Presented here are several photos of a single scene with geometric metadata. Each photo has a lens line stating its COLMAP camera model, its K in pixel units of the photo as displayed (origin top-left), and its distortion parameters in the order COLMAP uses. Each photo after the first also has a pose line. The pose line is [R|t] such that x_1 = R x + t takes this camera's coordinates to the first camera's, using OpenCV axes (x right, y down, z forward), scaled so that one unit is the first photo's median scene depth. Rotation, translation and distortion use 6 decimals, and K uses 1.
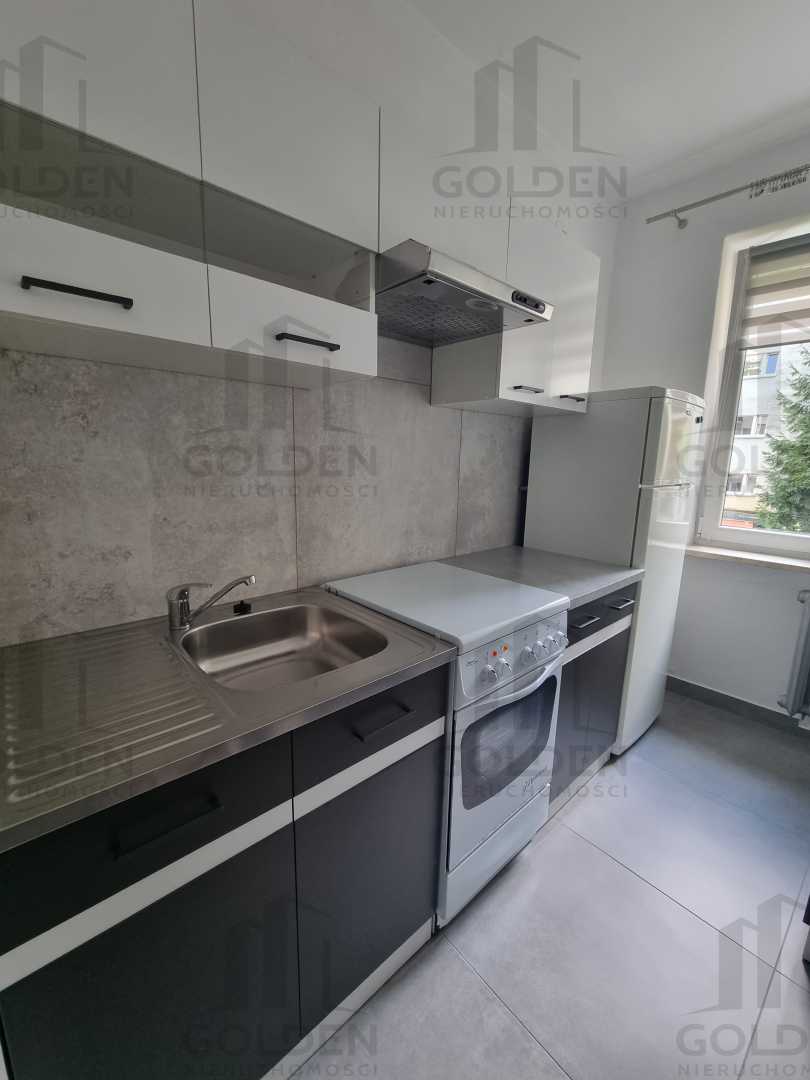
lens RADIAL K [[442.0, 0, 399.4], [0, 442.0, 546.3], [0, 0, 1]] dist [-0.001114, -0.000636]
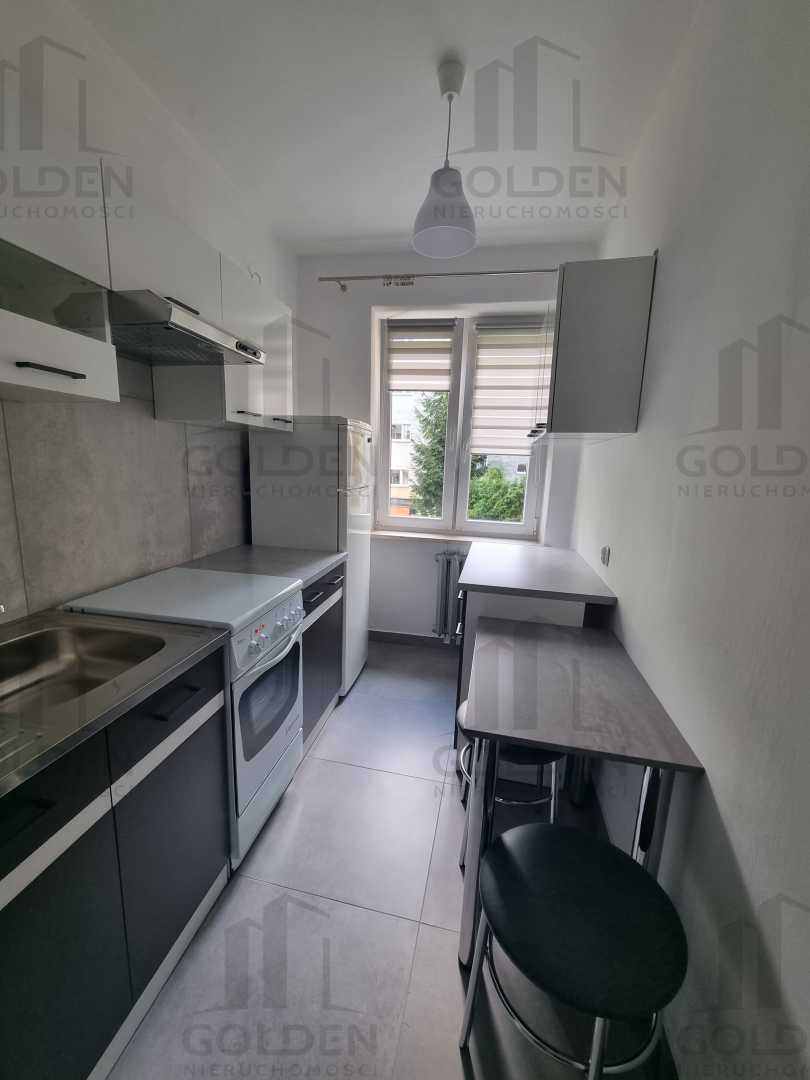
lens RADIAL K [[442.0, 0, 397.8], [0, 442.0, 545.0], [0, 0, 1]] dist [-0.001114, -0.000636]
pose [[0.795754, -0.104272, 0.596577, -0.144727], [0.099358, 0.994197, 0.041240, -0.011228], [-0.597415, 0.026458, 0.801496, -0.199534]]
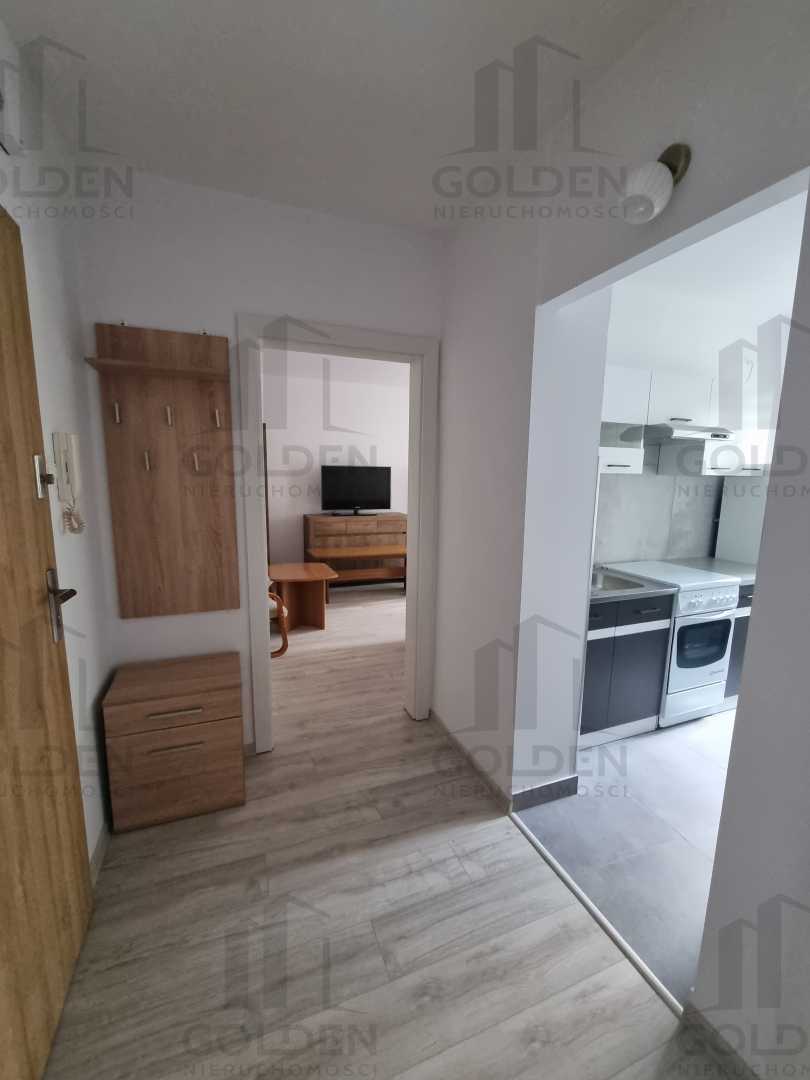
lens RADIAL K [[442.0, 0, 398.7], [0, 442.0, 539.8], [0, 0, 1]] dist [-0.001114, -0.000636]
pose [[0.935332, 0.048113, -0.350485, -0.319658], [-0.067561, 0.996768, -0.043467, 0.118201], [0.347261, 0.064336, 0.935559, -1.238451]]
